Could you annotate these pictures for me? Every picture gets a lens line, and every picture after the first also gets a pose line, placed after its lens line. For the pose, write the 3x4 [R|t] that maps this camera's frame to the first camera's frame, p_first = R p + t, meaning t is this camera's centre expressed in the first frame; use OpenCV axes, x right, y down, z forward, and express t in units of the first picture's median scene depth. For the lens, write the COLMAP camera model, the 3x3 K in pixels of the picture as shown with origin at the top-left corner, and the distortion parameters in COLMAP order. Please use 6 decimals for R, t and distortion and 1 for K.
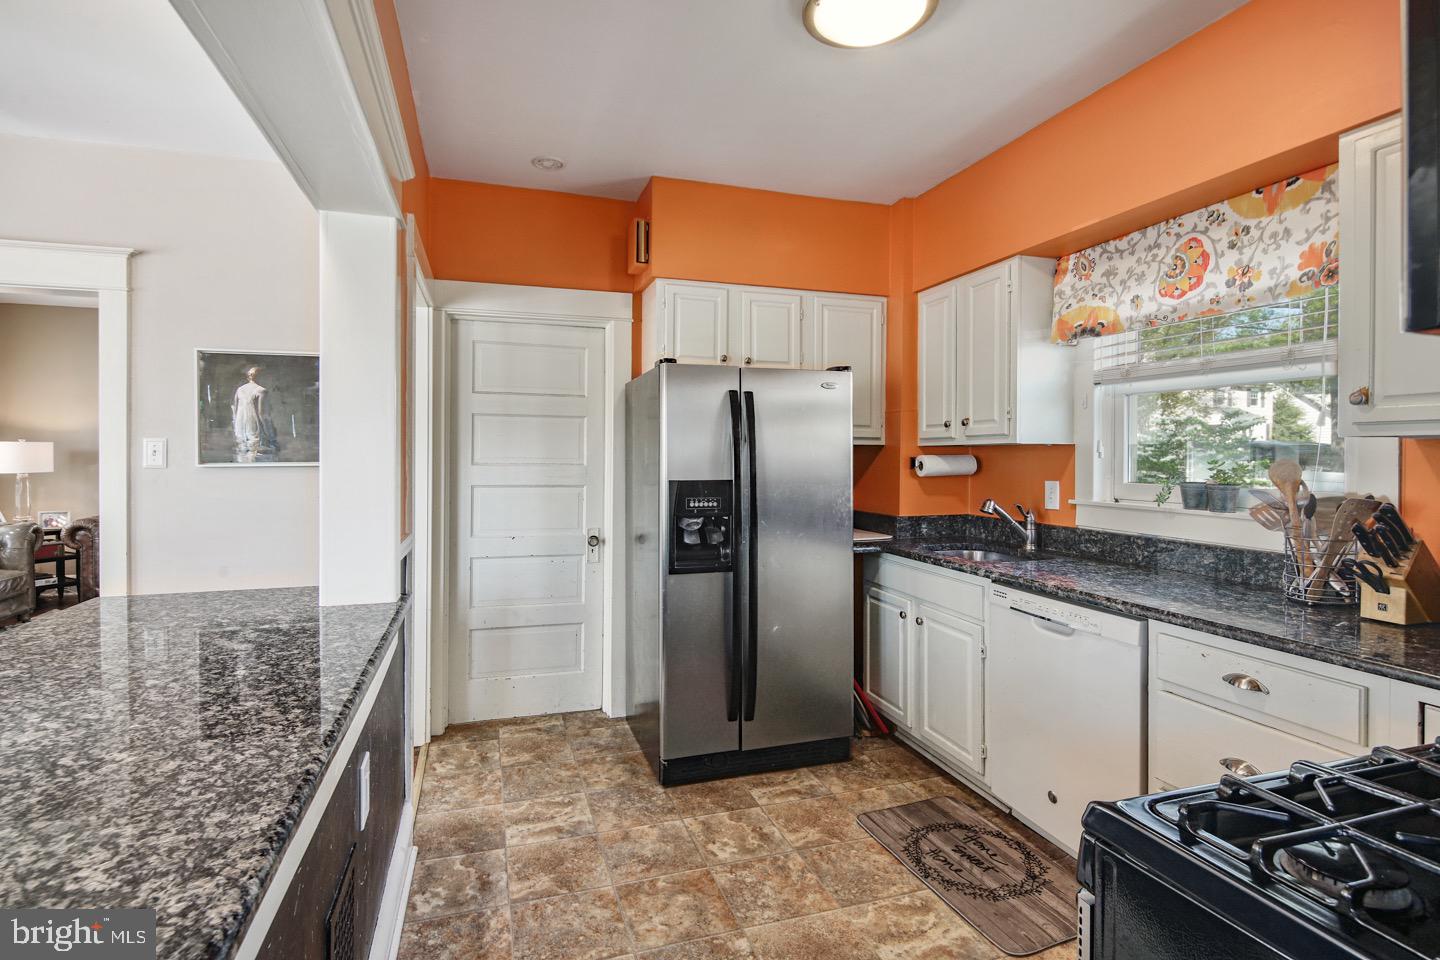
lens RADIAL K [[704.7, 0, 696.4], [0, 704.7, 458.5], [0, 0, 1]] dist [-0.000100, -0.001690]
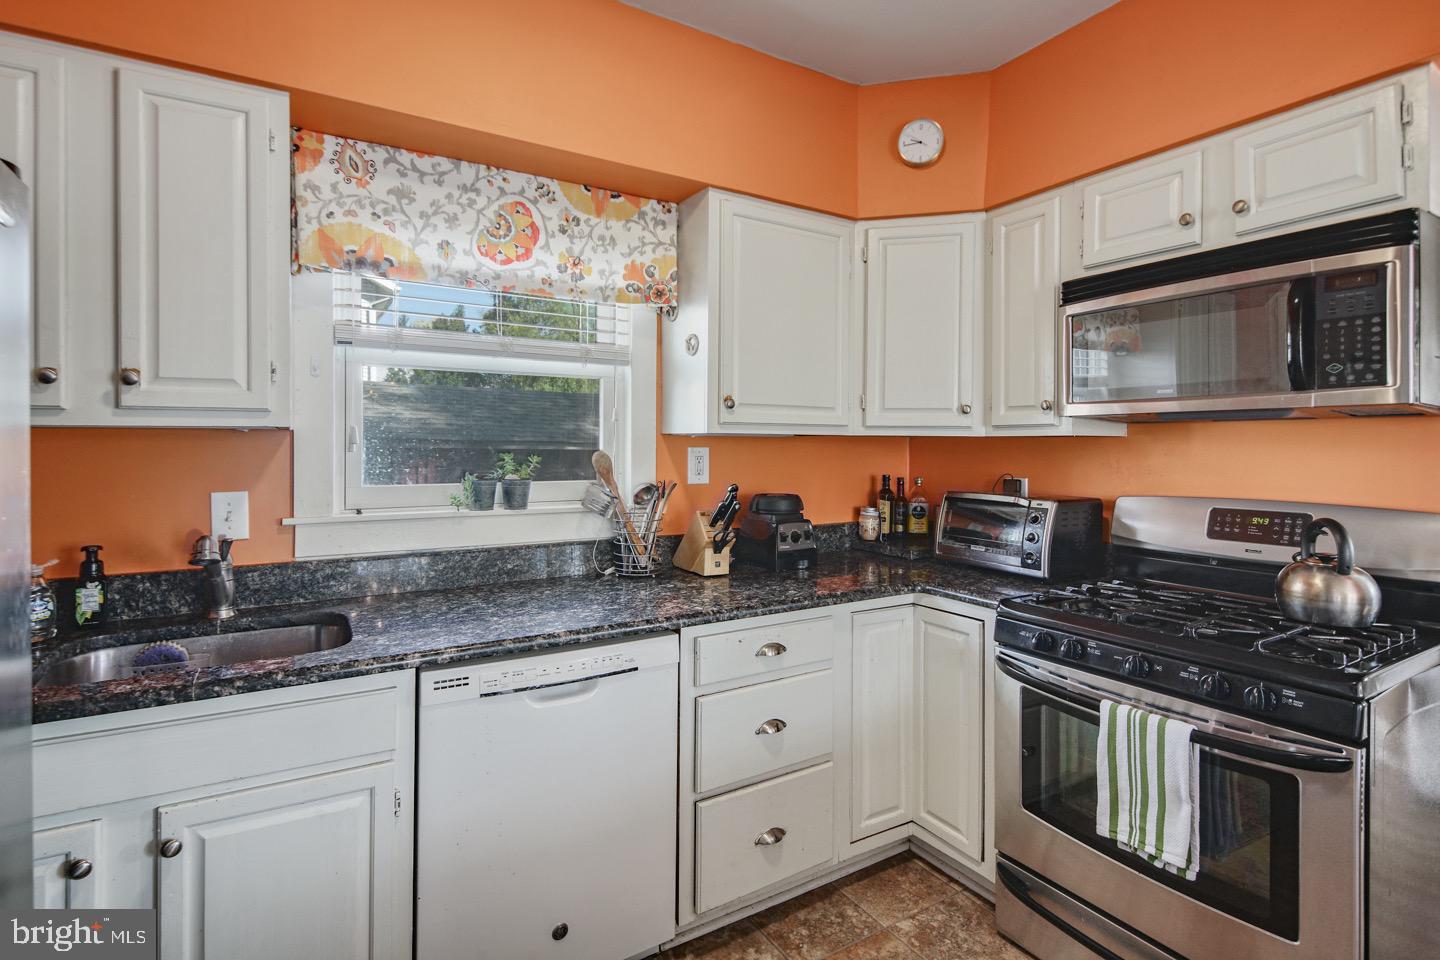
lens RADIAL K [[702.3, 0, 705.9], [0, 702.3, 446.5], [0, 0, 1]] dist [0.002809, -0.002027]
pose [[-0.245838, -0.005608, 0.969295, -0.182923], [0.000464, 0.999982, 0.005904, -0.010118], [-0.969311, 0.001901, -0.245831, 0.869130]]
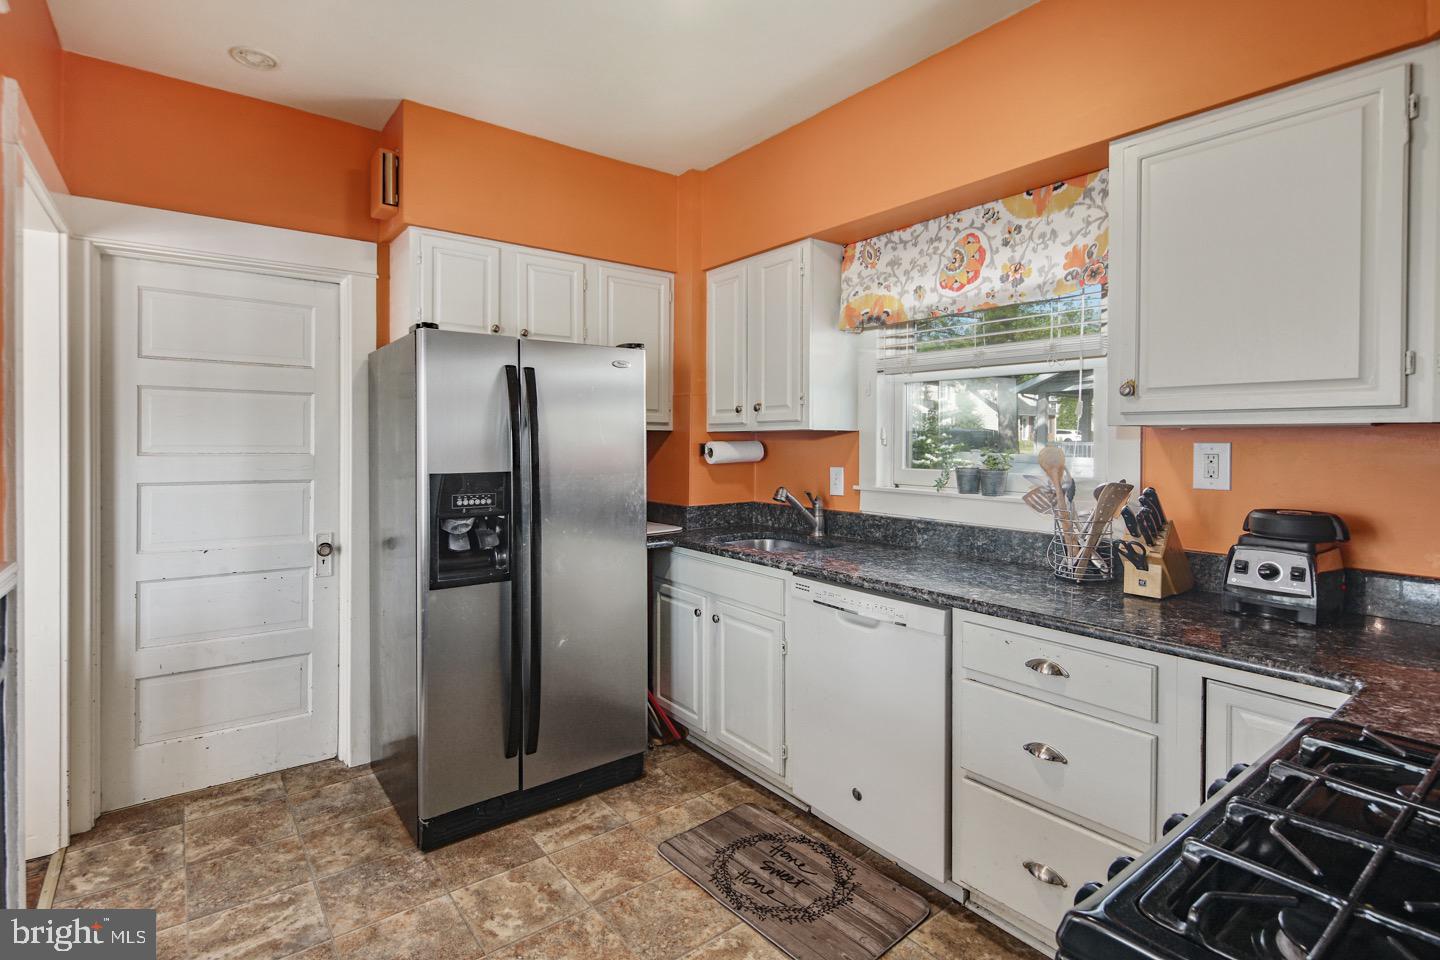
lens RADIAL K [[702.3, 0, 705.9], [0, 702.3, 446.5], [0, 0, 1]] dist [0.002809, -0.002027]
pose [[0.939067, -0.004082, 0.343710, -0.018347], [0.002172, 0.999980, 0.005941, -0.004573], [-0.343727, -0.004832, 0.939057, 0.138064]]
